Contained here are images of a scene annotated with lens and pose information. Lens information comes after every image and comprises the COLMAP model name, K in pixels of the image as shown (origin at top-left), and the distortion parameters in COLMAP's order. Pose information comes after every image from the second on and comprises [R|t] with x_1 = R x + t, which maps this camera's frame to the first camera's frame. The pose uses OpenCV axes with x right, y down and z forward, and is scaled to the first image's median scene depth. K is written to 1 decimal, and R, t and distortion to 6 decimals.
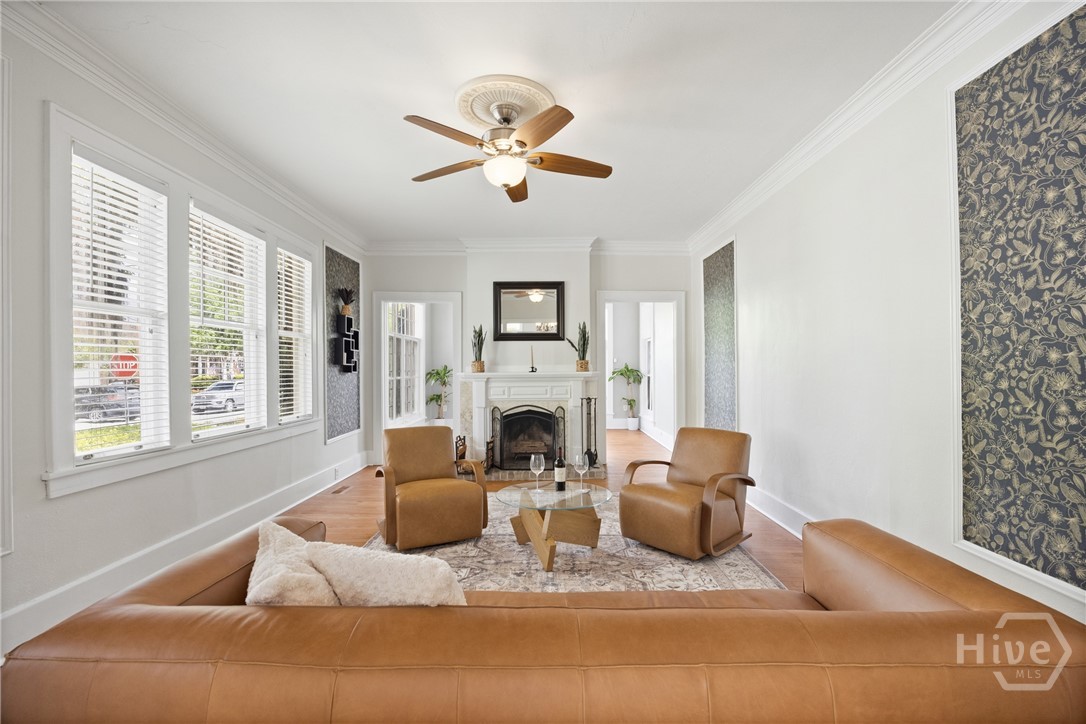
lens RADIAL K [[491.5, 0, 547.1], [0, 491.5, 368.3], [0, 0, 1]] dist [0.000721, 0.000683]
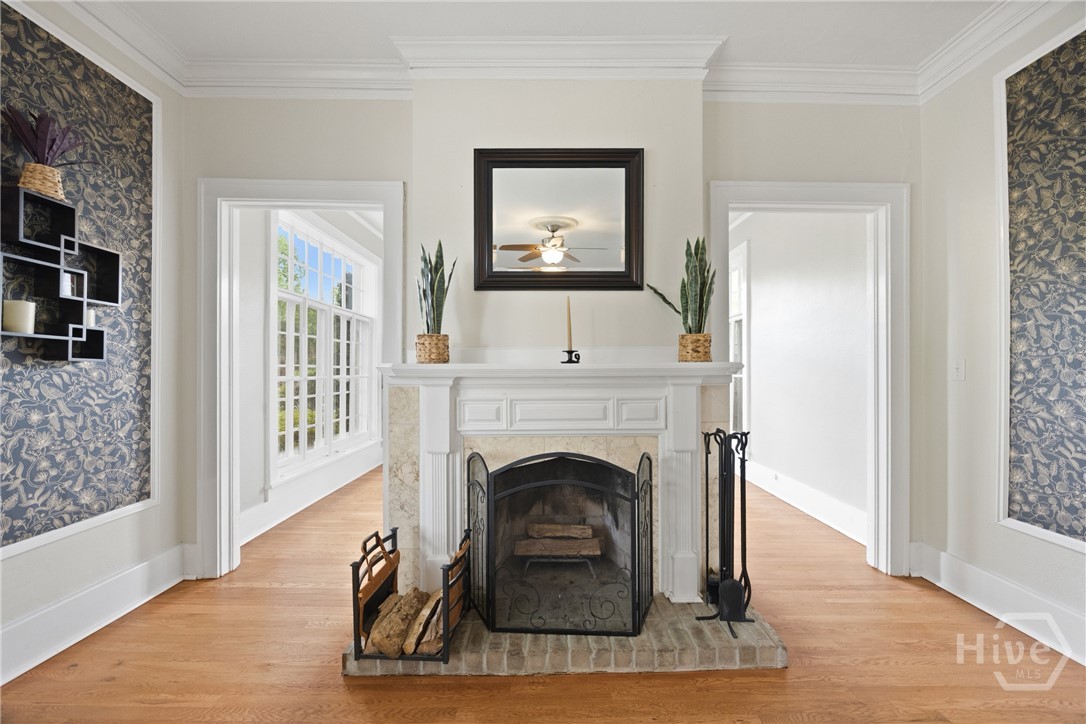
lens RADIAL K [[421.8, 0, 538.2], [0, 421.8, 366.0], [0, 0, 1]] dist [-0.010813, -0.000096]
pose [[0.999973, 0.004440, -0.005833, -0.053278], [-0.004493, 0.999949, -0.009098, 0.012875], [0.005792, 0.009124, 0.999942, 0.657995]]
